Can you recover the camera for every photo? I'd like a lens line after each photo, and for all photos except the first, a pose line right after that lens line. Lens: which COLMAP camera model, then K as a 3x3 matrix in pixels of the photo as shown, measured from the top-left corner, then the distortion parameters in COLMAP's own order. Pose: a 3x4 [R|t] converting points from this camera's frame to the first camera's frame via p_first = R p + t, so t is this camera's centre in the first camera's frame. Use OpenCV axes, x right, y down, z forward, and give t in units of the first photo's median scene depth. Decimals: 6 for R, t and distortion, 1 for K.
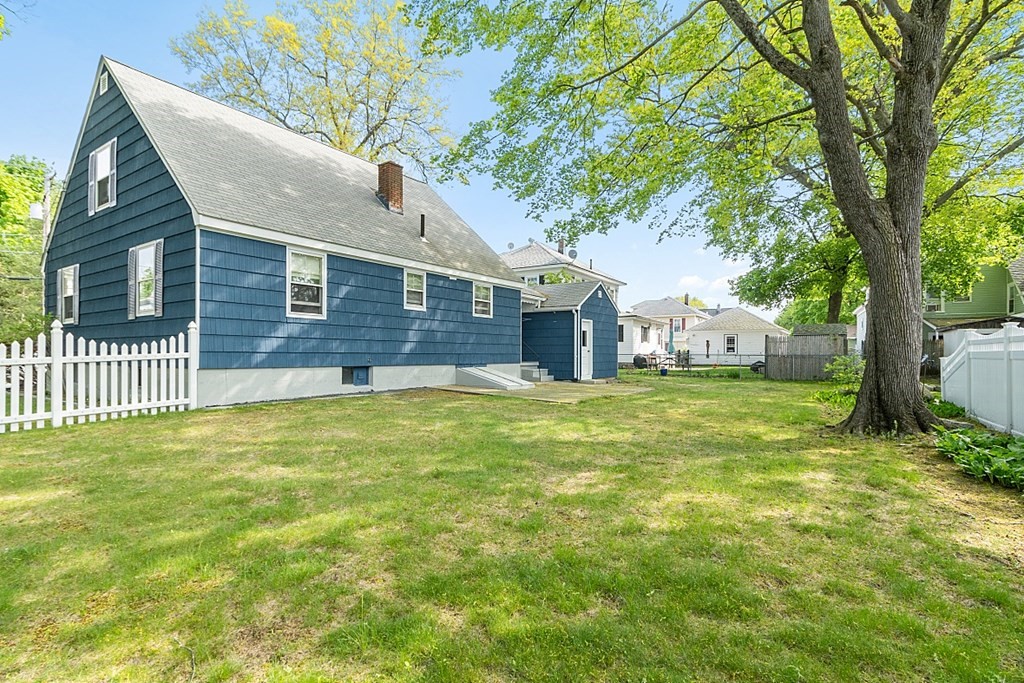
lens RADIAL K [[499.5, 0, 512.4], [0, 499.5, 346.2], [0, 0, 1]] dist [-0.000823, -0.000022]
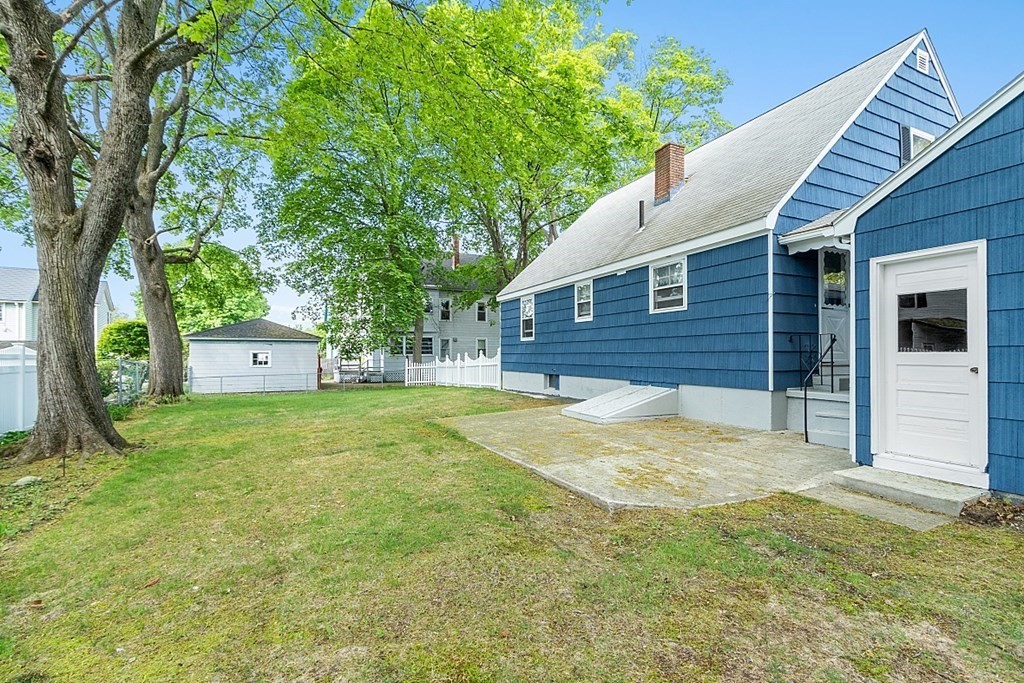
lens RADIAL K [[450.2, 0, 504.0], [0, 450.2, 352.0], [0, 0, 1]] dist [0.002335, 0.000447]
pose [[-0.502406, -0.009980, -0.864574, 0.500932], [0.012792, 0.999738, -0.018974, 0.002578], [0.864537, -0.020592, -0.502147, 0.994047]]
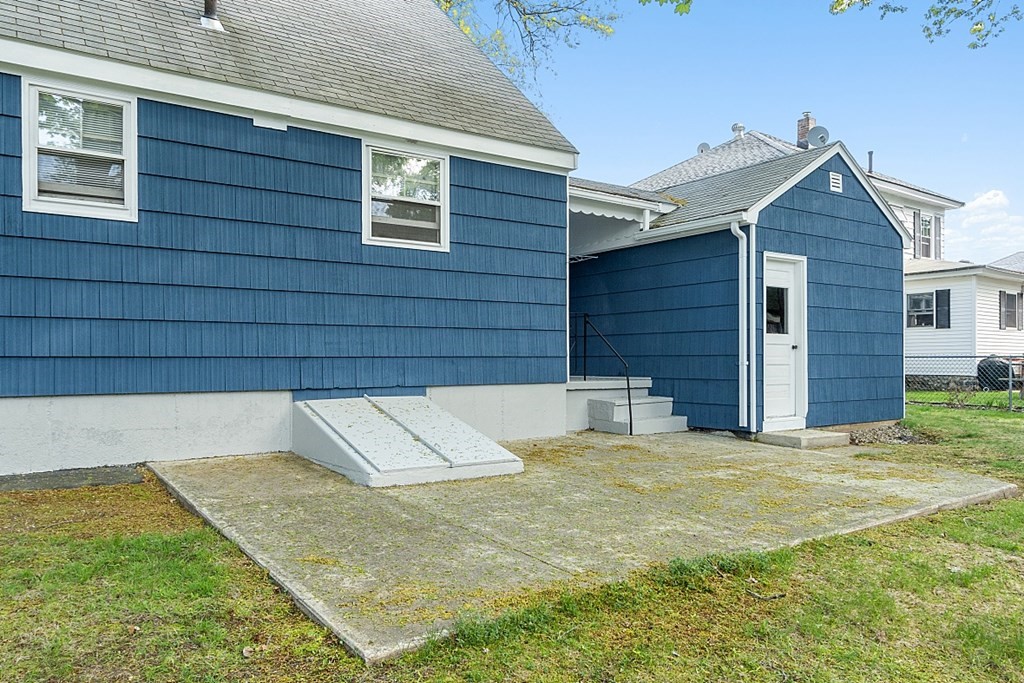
lens RADIAL K [[711.5, 0, 513.7], [0, 711.5, 358.8], [0, 0, 1]] dist [0.015788, -0.001937]
pose [[0.935512, -0.007728, -0.353209, 0.158214], [0.012853, 0.999843, 0.012165, 0.010331], [0.353060, -0.015920, 0.935465, 0.514560]]
